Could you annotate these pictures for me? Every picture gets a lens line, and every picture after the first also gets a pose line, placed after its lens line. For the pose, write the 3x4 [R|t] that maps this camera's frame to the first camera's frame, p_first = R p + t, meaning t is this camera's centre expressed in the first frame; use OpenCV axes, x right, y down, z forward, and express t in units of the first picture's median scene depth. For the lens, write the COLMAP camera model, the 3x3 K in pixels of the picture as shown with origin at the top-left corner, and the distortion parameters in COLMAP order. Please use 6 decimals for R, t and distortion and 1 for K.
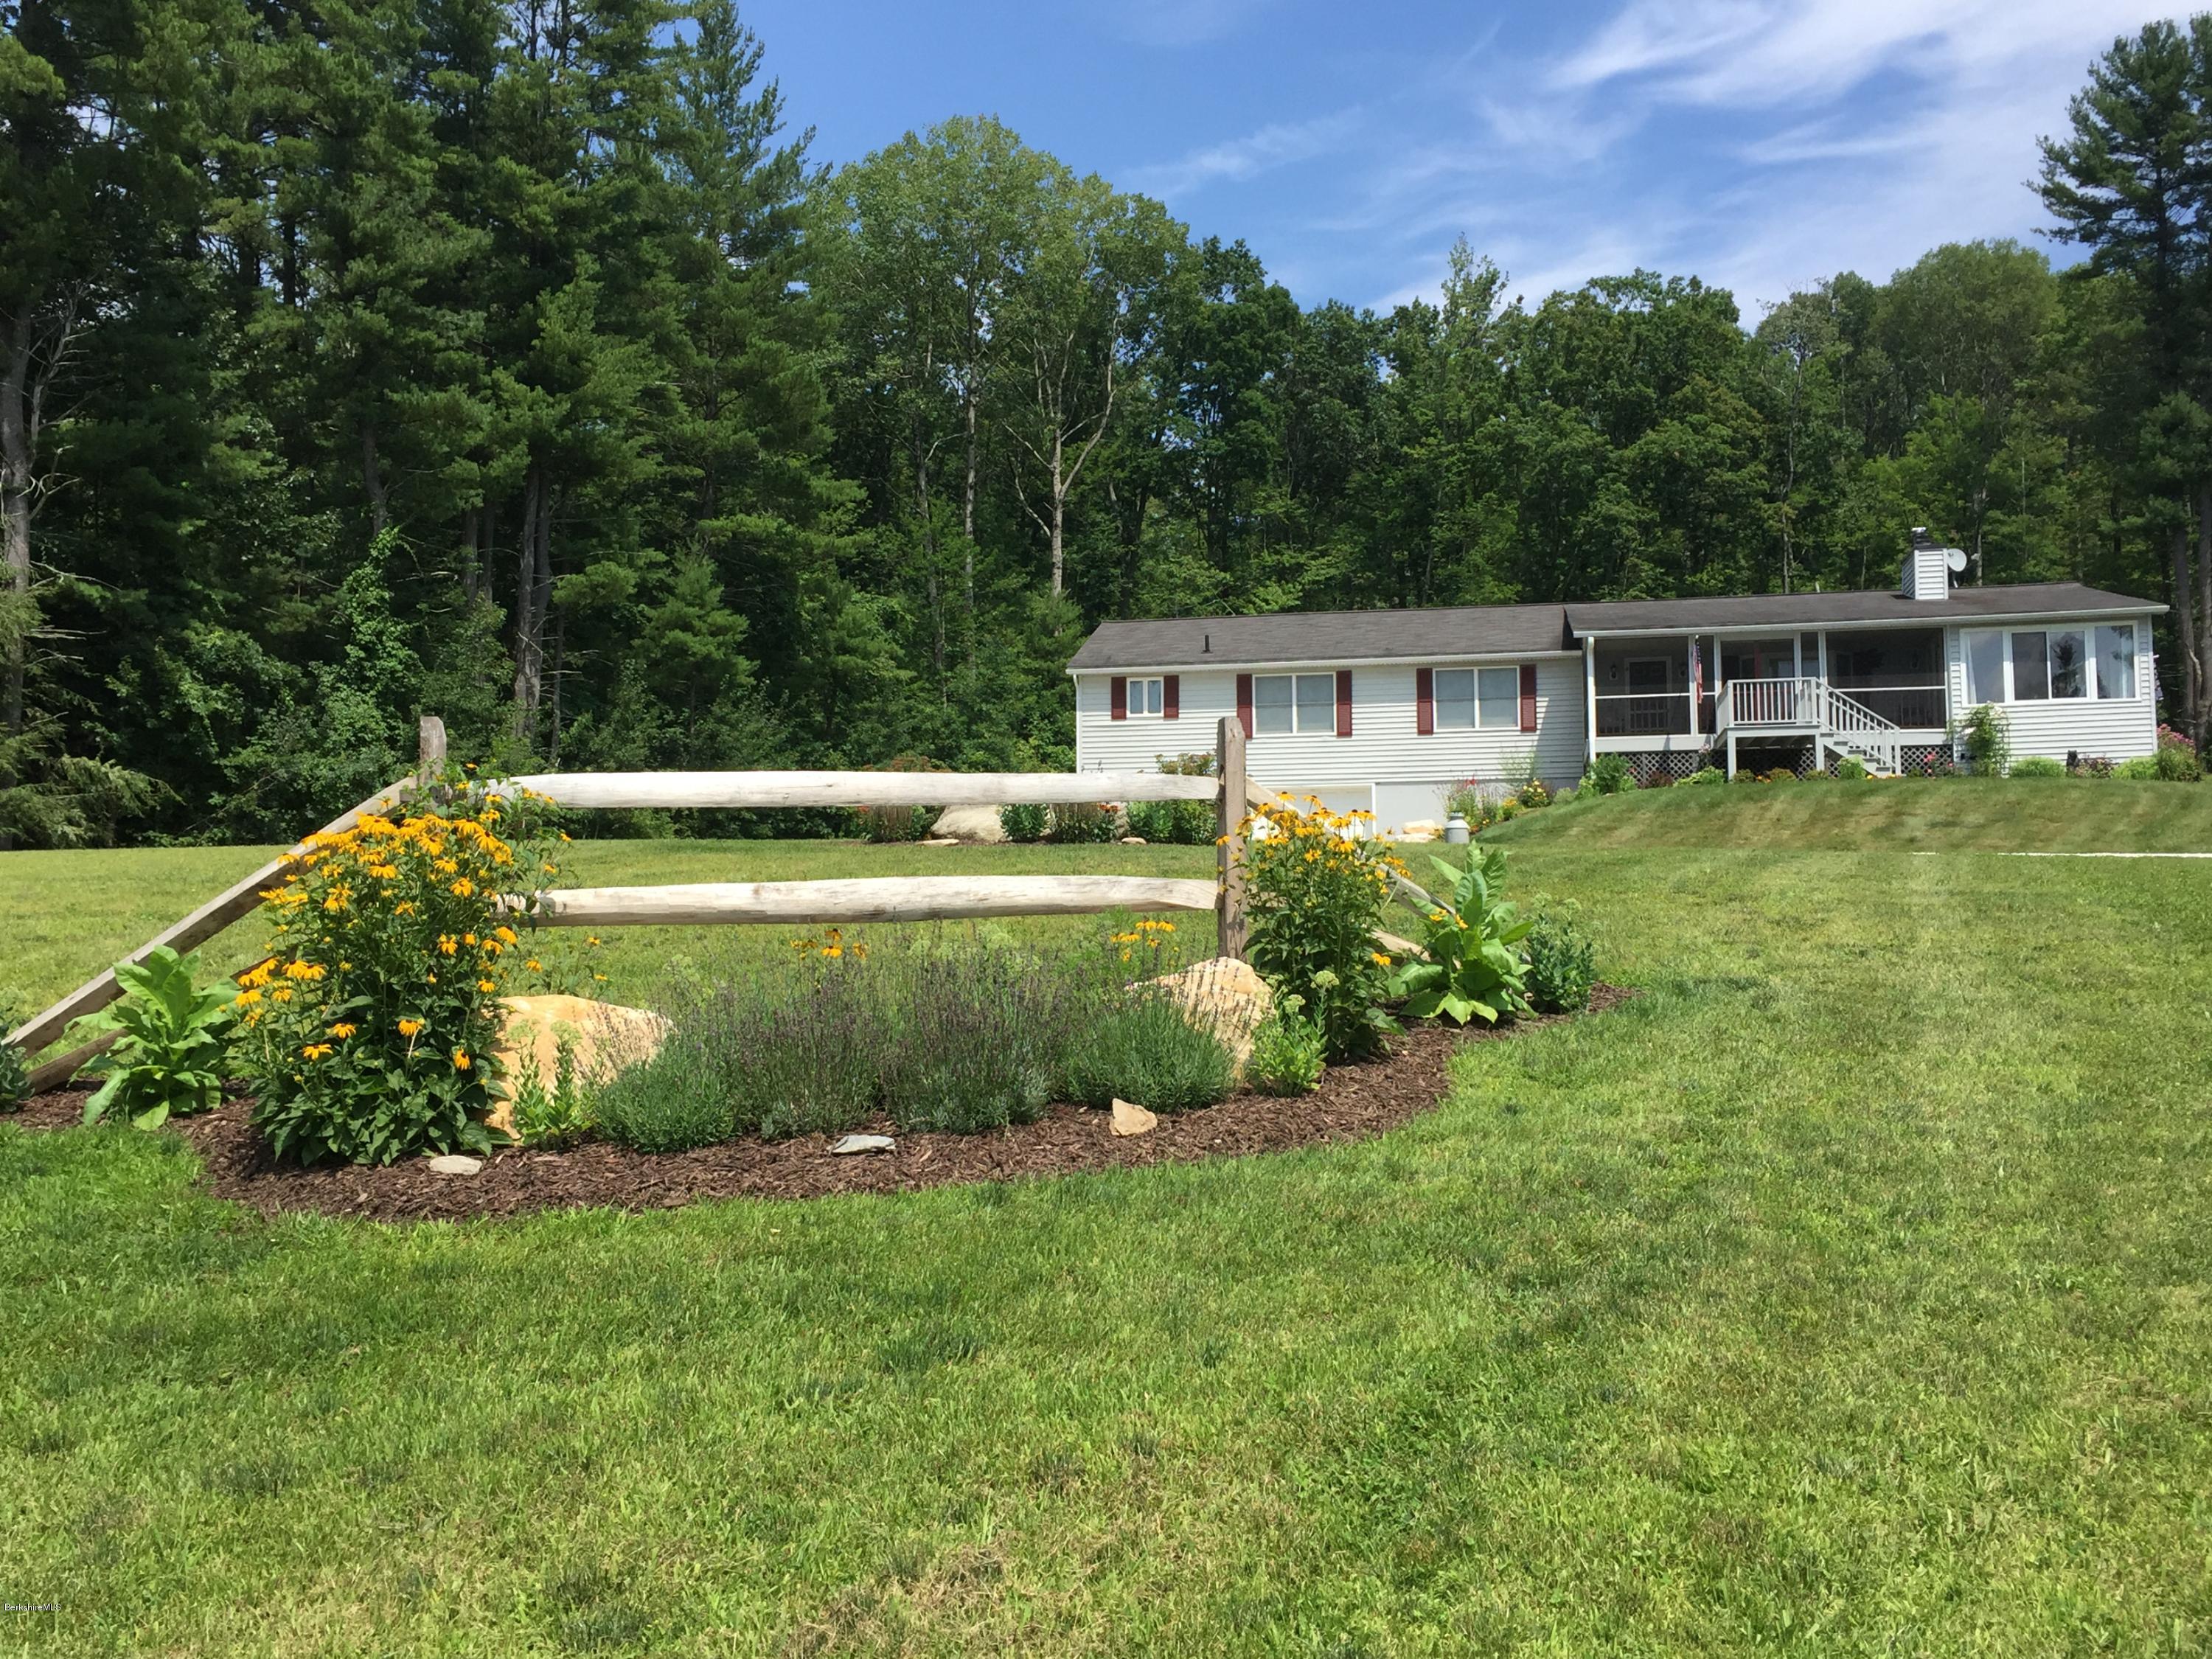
lens RADIAL K [[2069.3, 0, 1106.0], [0, 2069.3, 829.5], [0, 0, 1]] dist [0.057144, -0.080565]
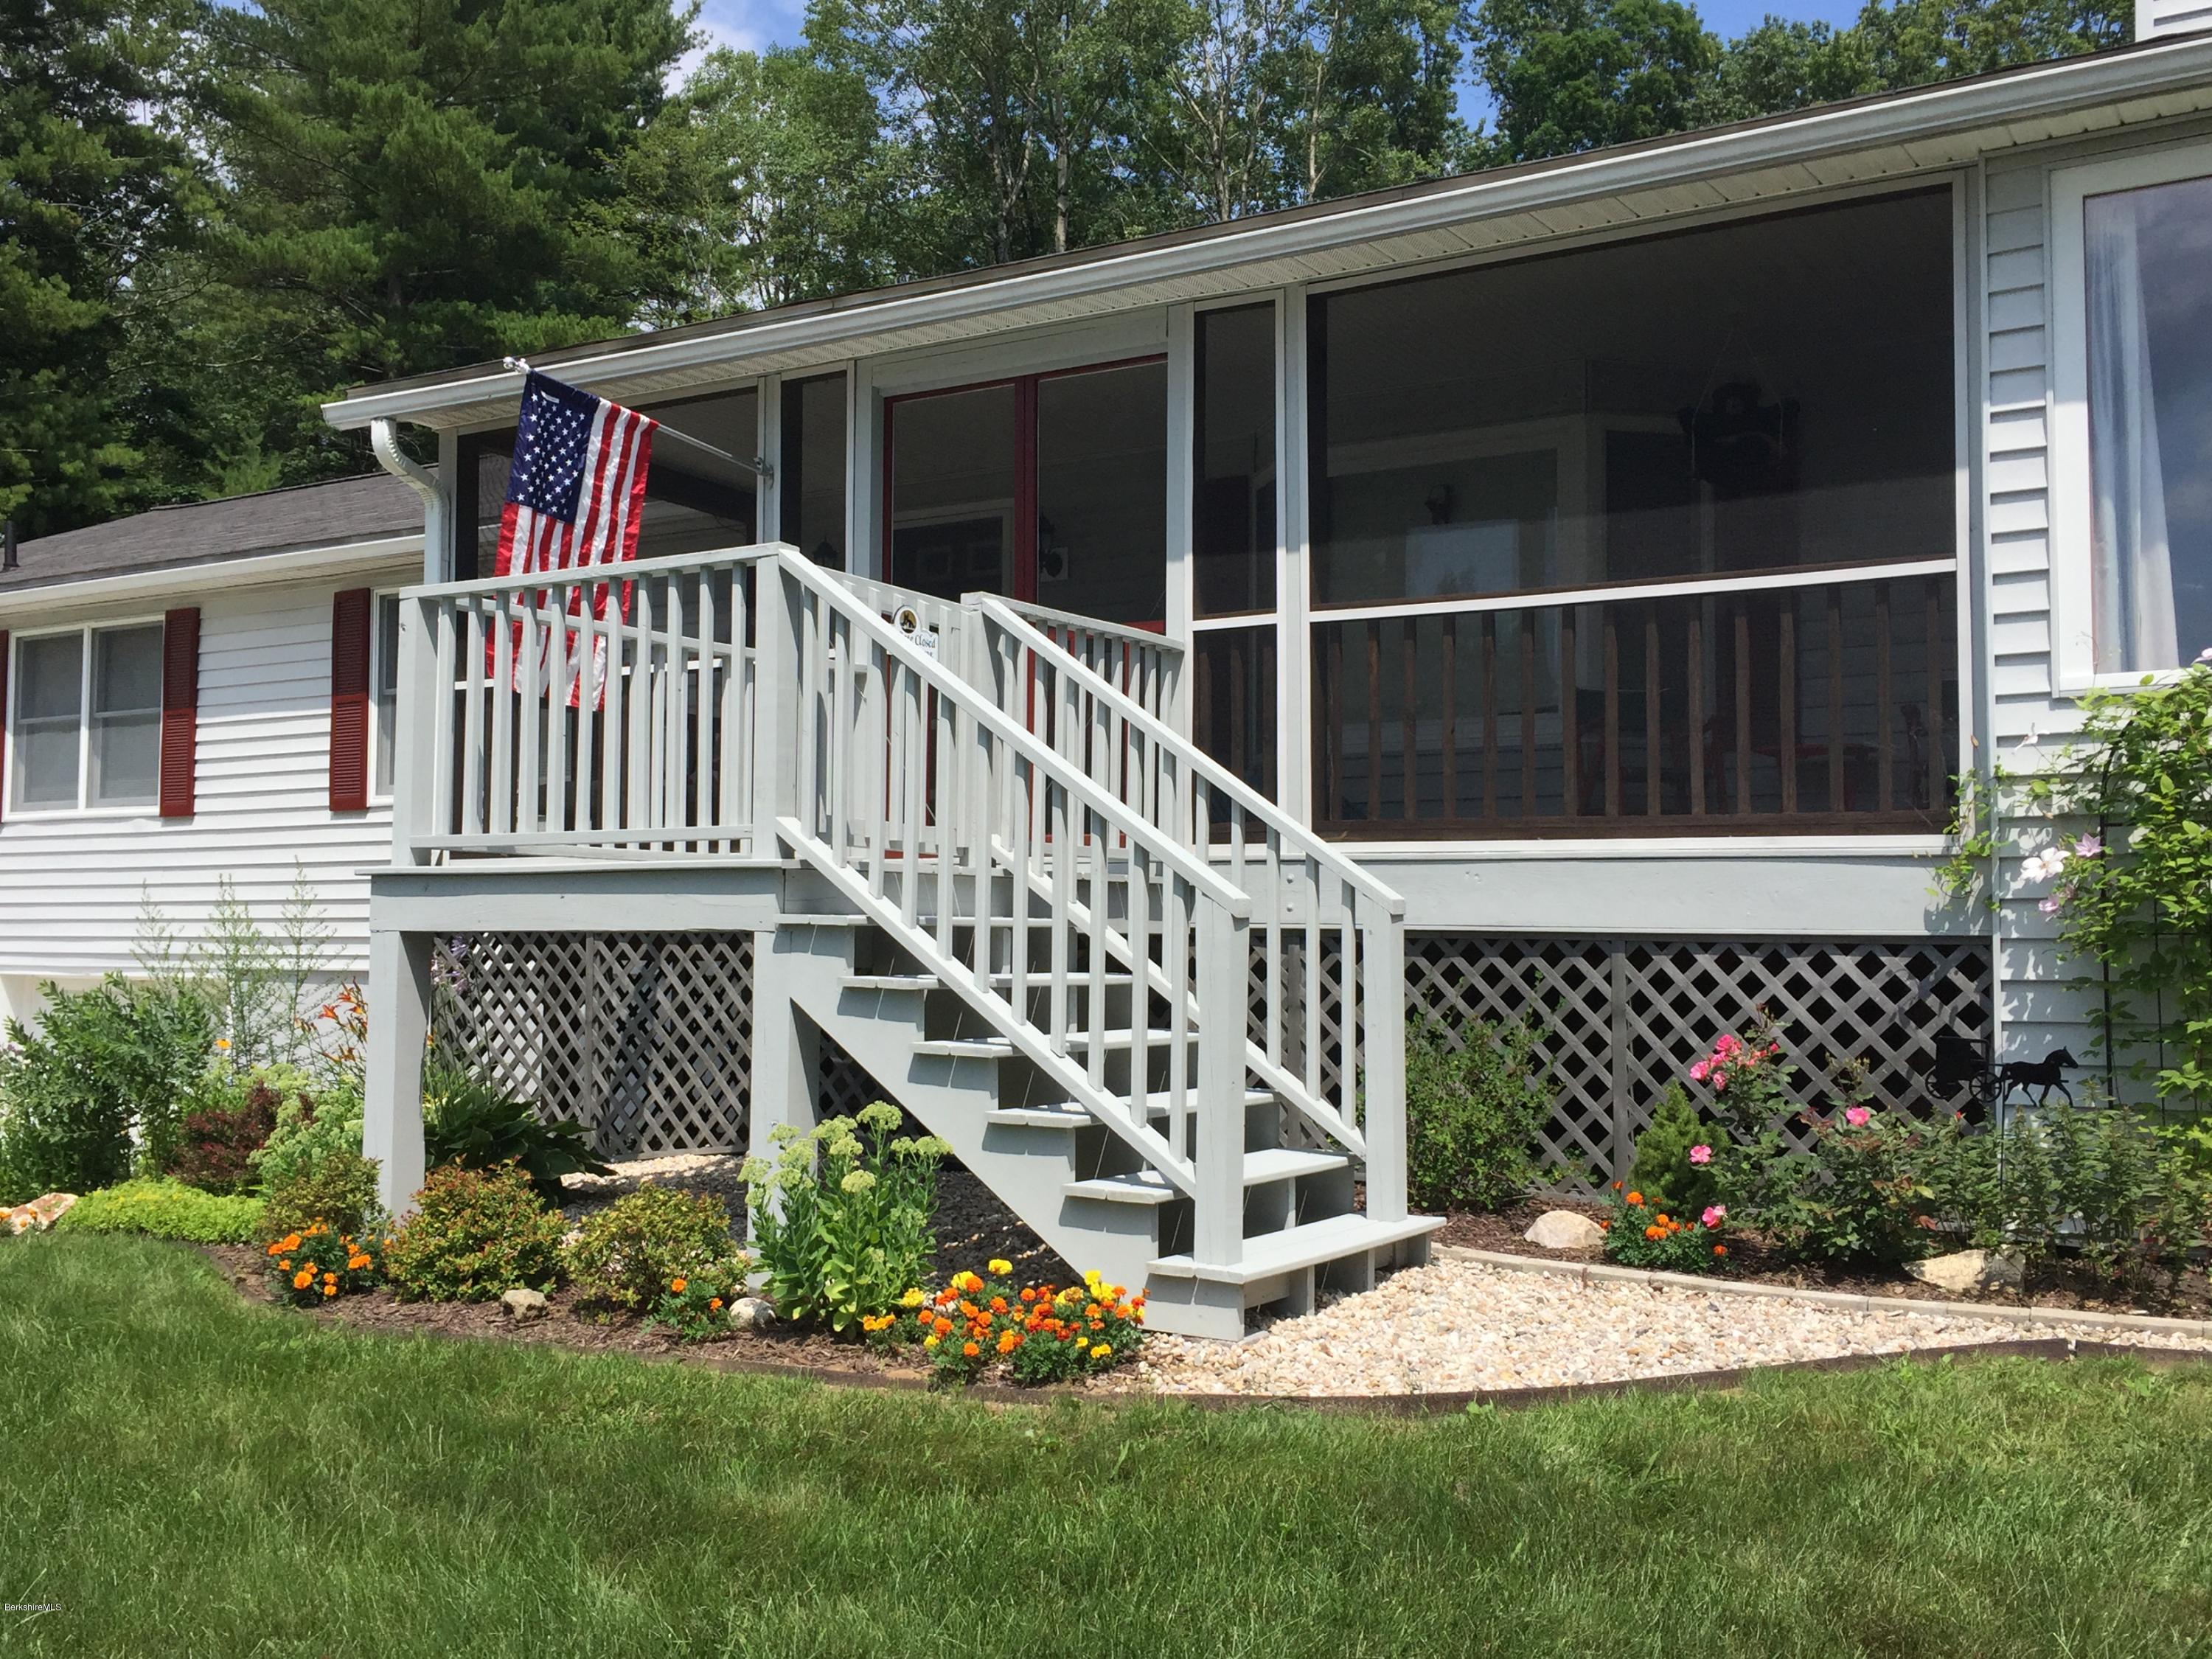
lens RADIAL K [[2146.6, 0, 1106.0], [0, 2146.6, 829.5], [0, 0, 1]] dist [0.008192, -0.001622]
pose [[0.939170, -0.008749, -0.343341, 0.194490], [0.016590, 0.999664, 0.019907, -0.025816], [0.343051, -0.024392, 0.939000, 0.404508]]
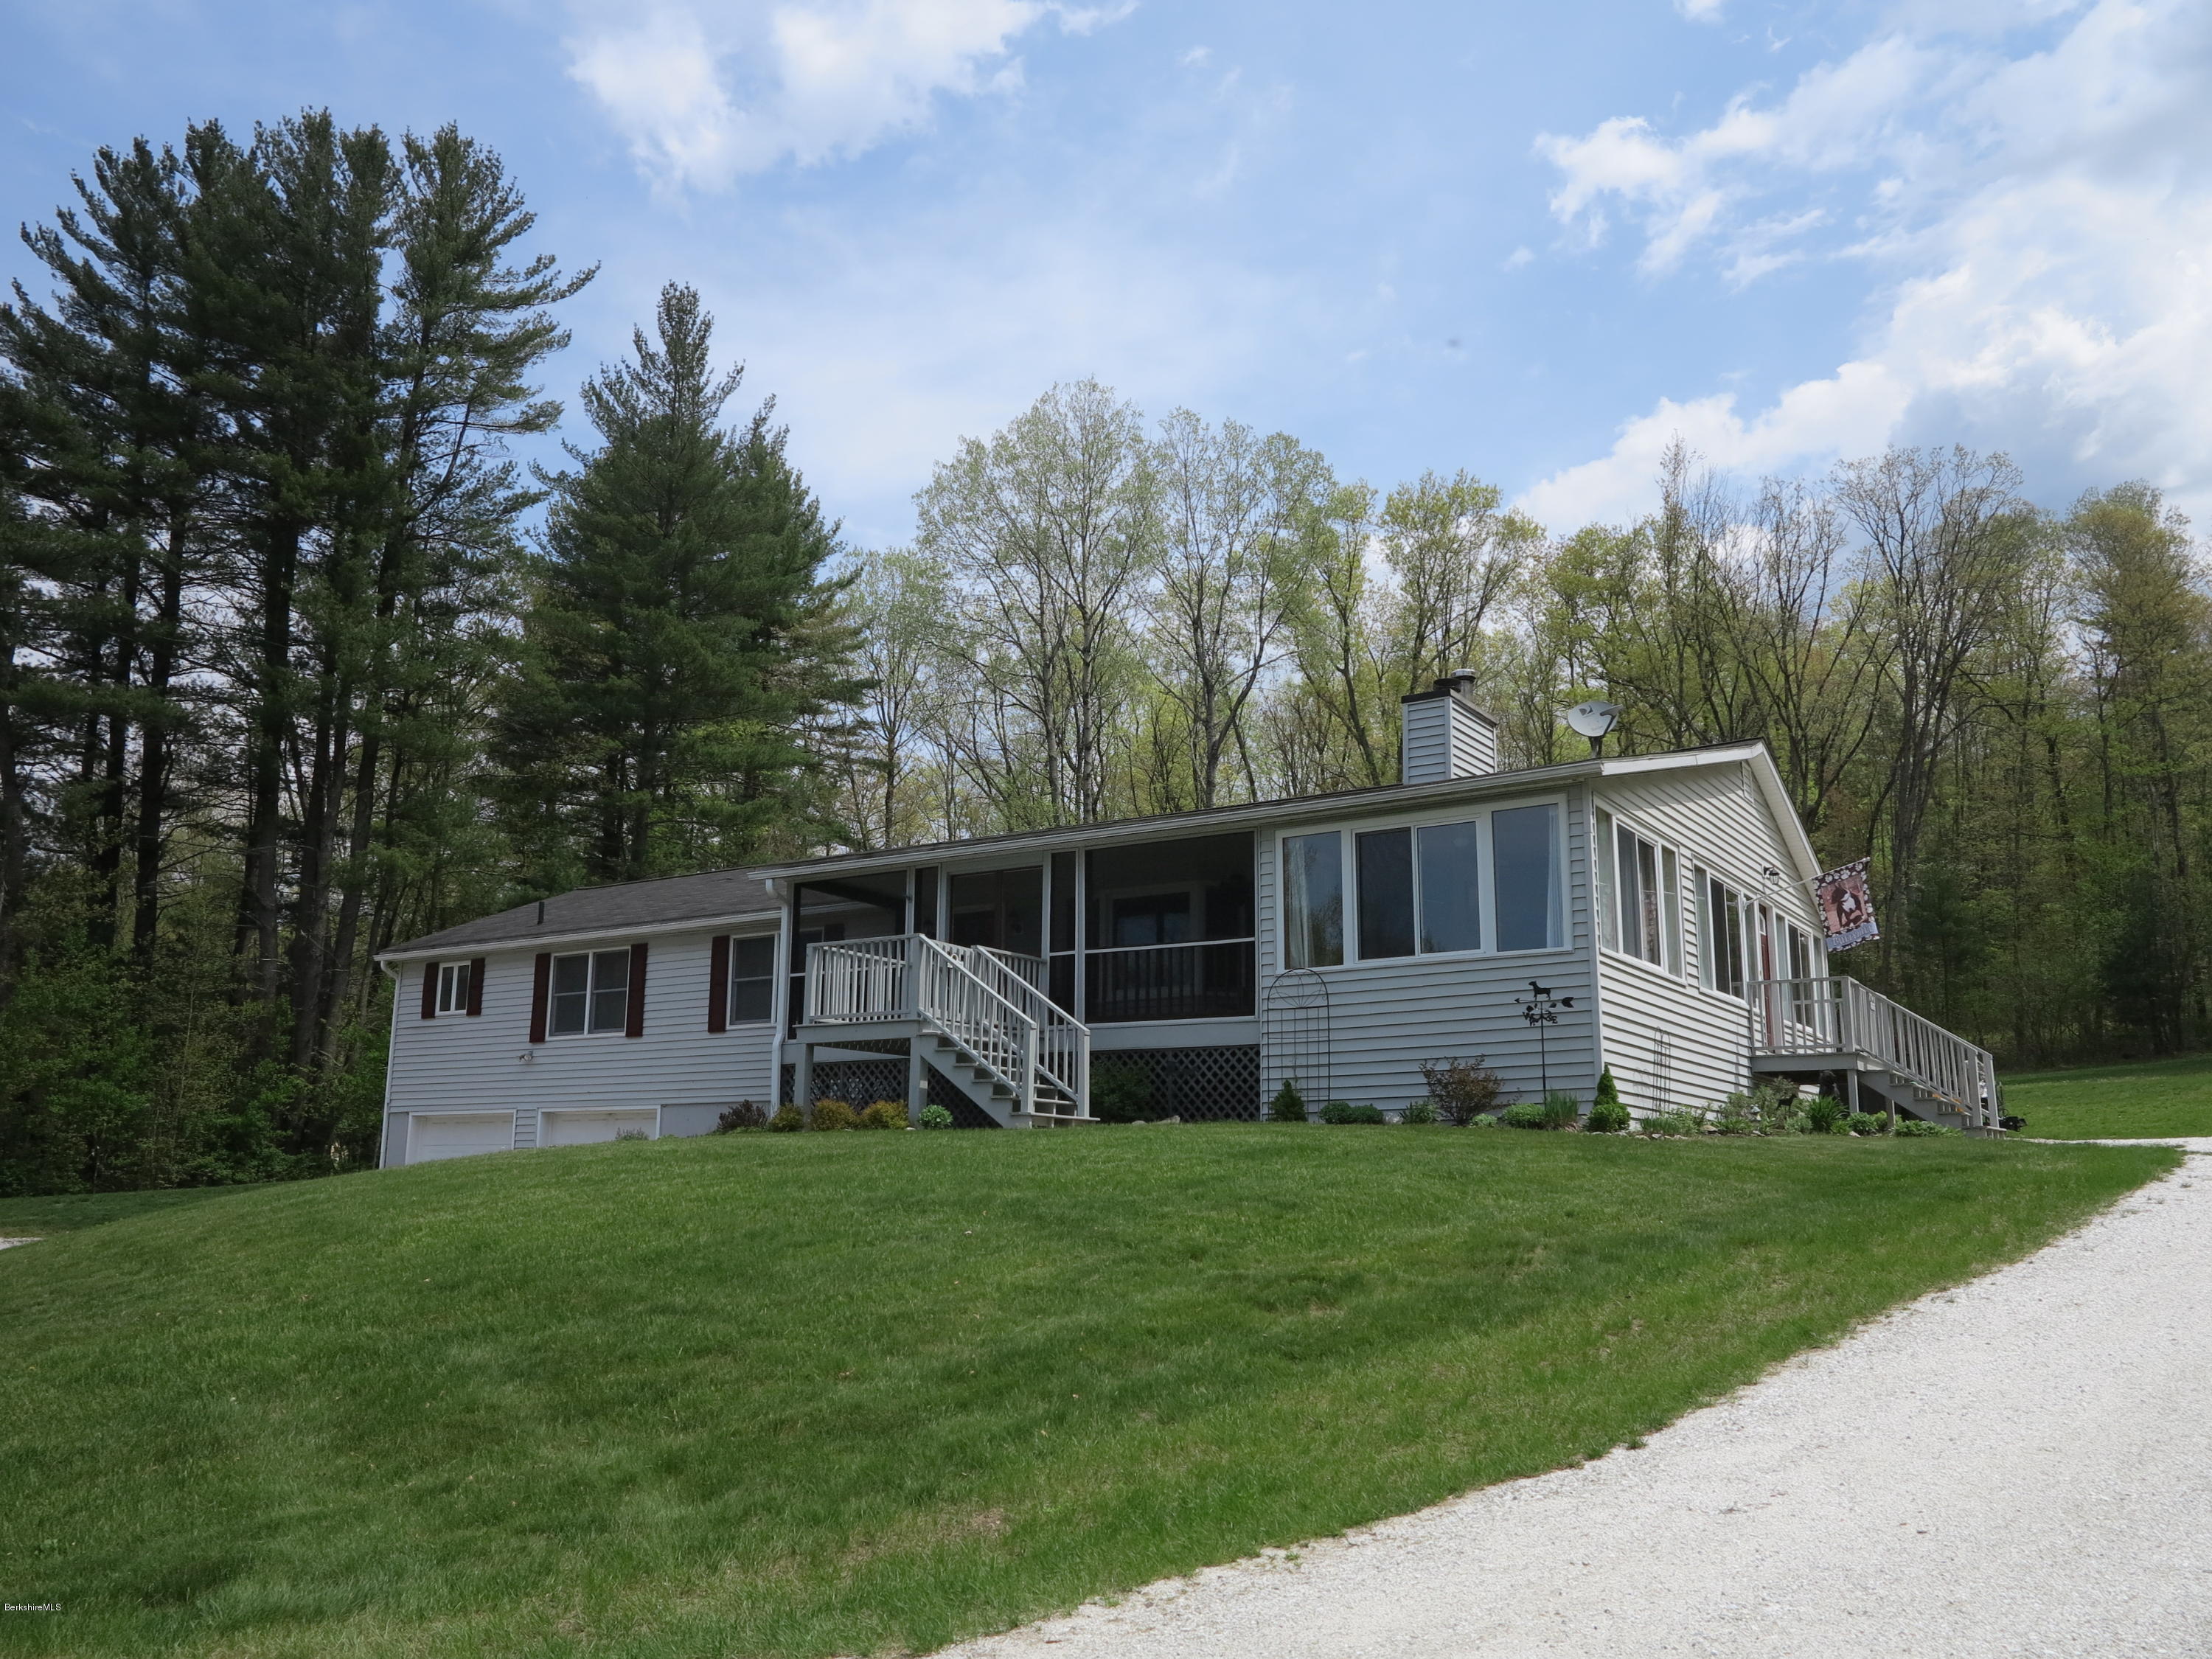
lens RADIAL K [[1819.0, 0, 1106.0], [0, 1819.0, 829.5], [0, 0, 1]] dist [-0.037227, 0.004818]
pose [[0.930832, -0.062319, -0.360093, 0.263833], [0.013697, 0.990610, -0.136032, -0.015850], [0.365189, 0.121691, 0.922945, 0.265796]]
